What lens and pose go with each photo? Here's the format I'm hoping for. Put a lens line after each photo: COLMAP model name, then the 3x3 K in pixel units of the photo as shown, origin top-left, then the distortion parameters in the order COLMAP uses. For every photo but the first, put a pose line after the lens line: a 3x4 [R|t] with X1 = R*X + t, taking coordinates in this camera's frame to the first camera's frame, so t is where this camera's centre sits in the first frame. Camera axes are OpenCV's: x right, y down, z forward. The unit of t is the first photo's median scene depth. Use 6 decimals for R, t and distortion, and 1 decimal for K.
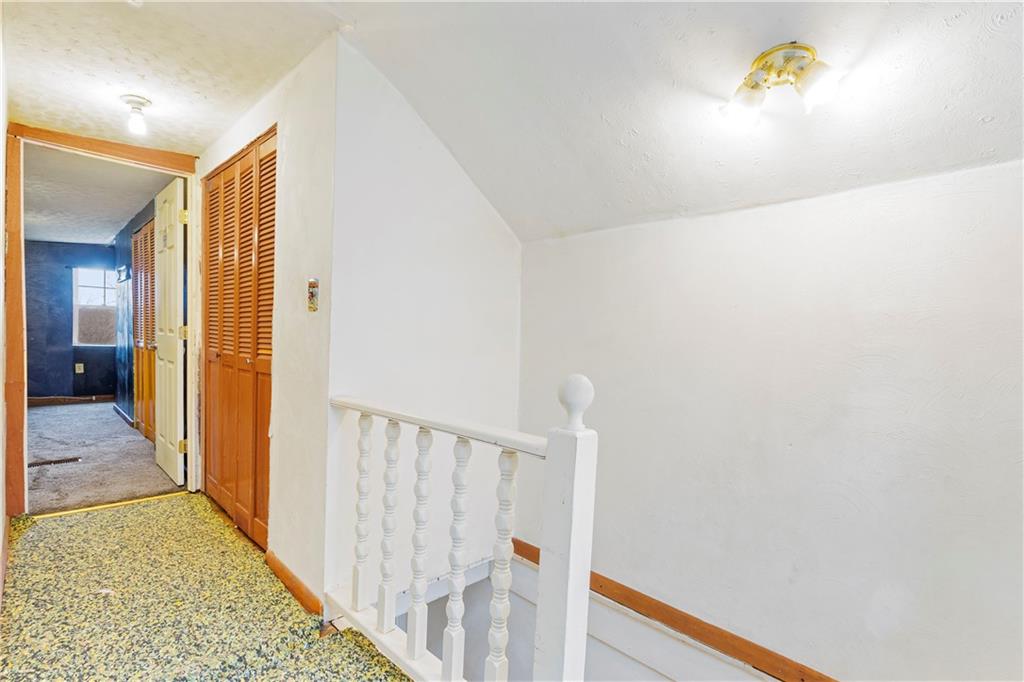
lens RADIAL K [[468.3, 0, 506.5], [0, 468.3, 341.3], [0, 0, 1]] dist [-0.002402, -0.000096]
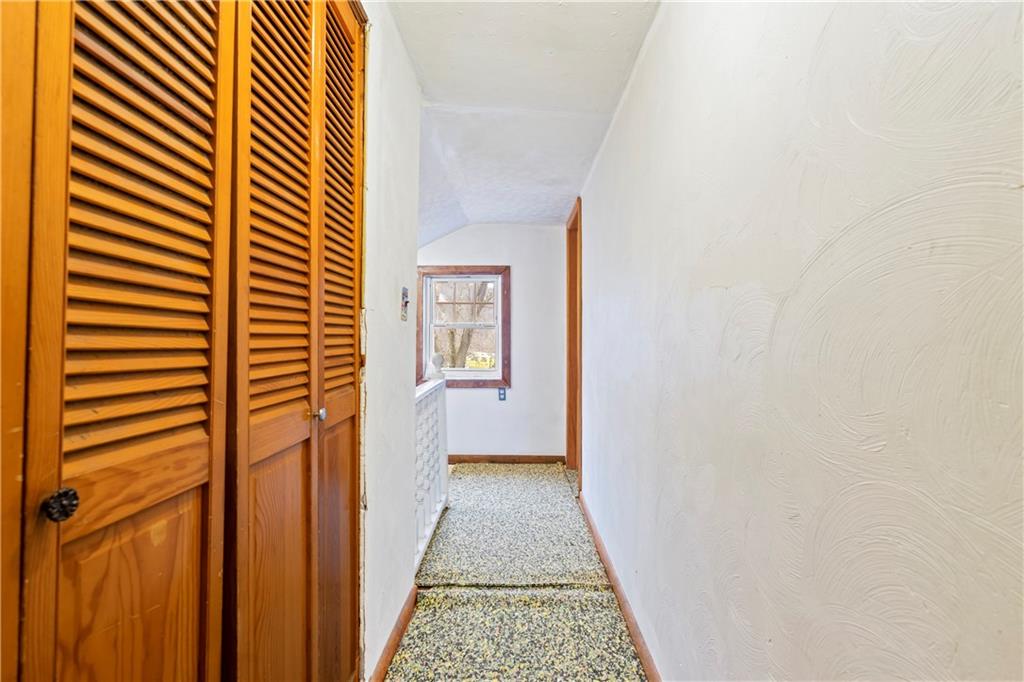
lens RADIAL K [[468.3, 0, 510.6], [0, 468.3, 338.9], [0, 0, 1]] dist [-0.002402, -0.000096]
pose [[-0.688297, -0.027139, 0.724922, -1.414854], [-0.018732, 0.999632, 0.019637, -0.054249], [-0.725187, -0.000063, -0.688551, 1.687180]]
